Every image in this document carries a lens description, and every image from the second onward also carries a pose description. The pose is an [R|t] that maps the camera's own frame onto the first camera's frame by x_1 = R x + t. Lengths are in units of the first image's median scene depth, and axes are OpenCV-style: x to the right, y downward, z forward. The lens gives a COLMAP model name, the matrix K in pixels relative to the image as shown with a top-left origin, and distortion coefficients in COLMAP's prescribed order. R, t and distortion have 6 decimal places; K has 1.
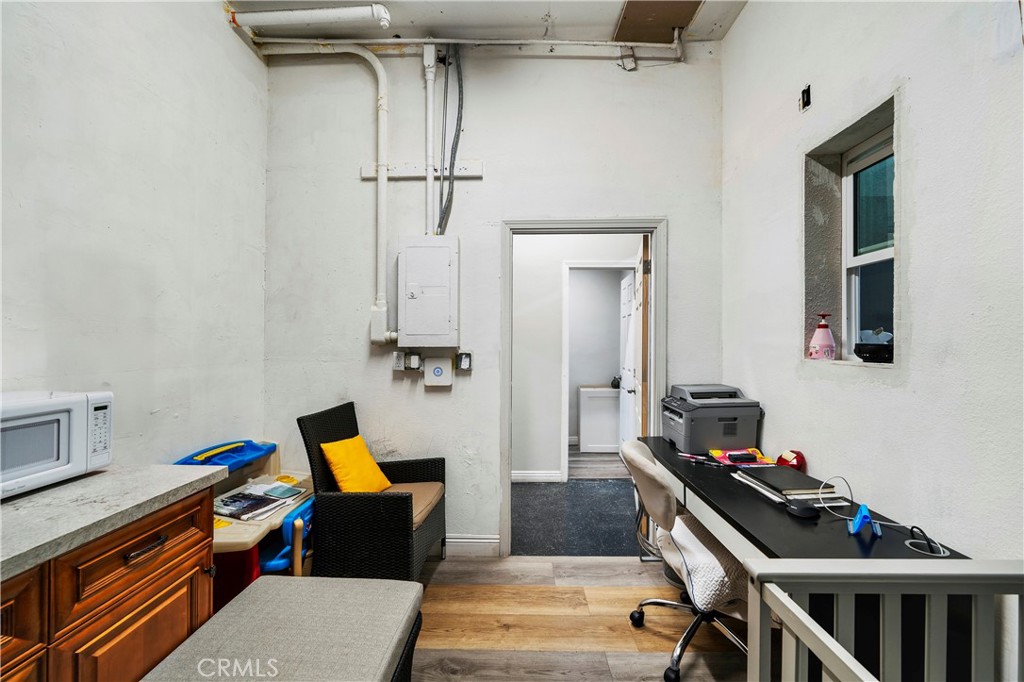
lens RADIAL K [[398.9, 0, 514.6], [0, 398.9, 341.1], [0, 0, 1]] dist [-0.000131, -0.000015]
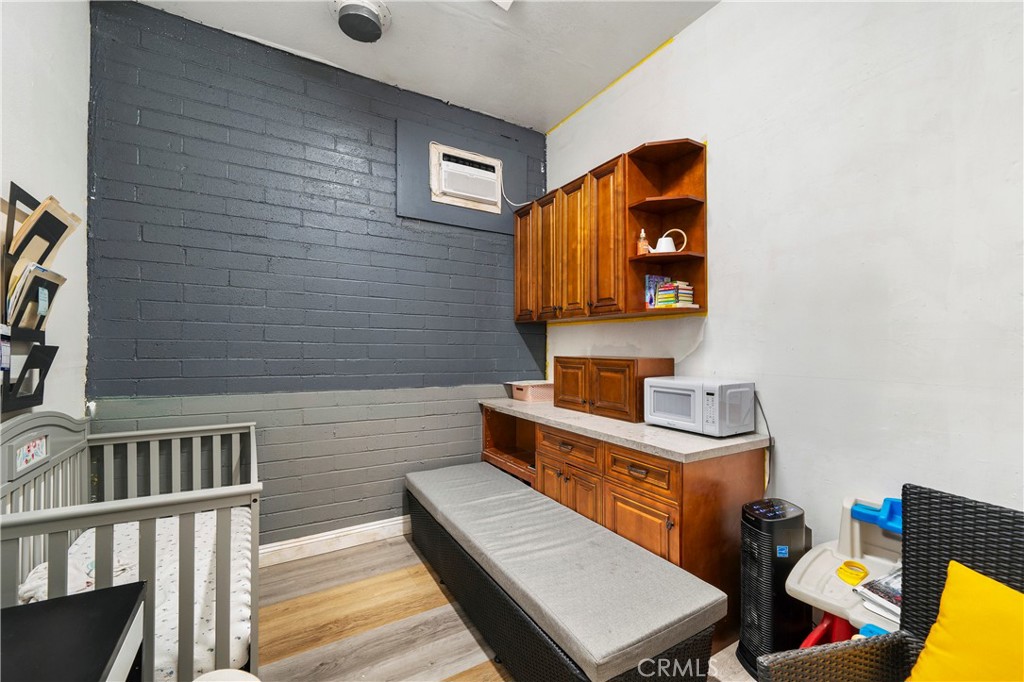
lens RADIAL K [[419.6, 0, 511.3], [0, 419.6, 343.9], [0, 0, 1]] dist [-0.000069, -0.000006]
pose [[-0.856350, -0.006409, -0.516357, 0.429649], [-0.002884, 0.999967, -0.007629, -0.003869], [0.516388, -0.005044, -0.856340, 2.101261]]
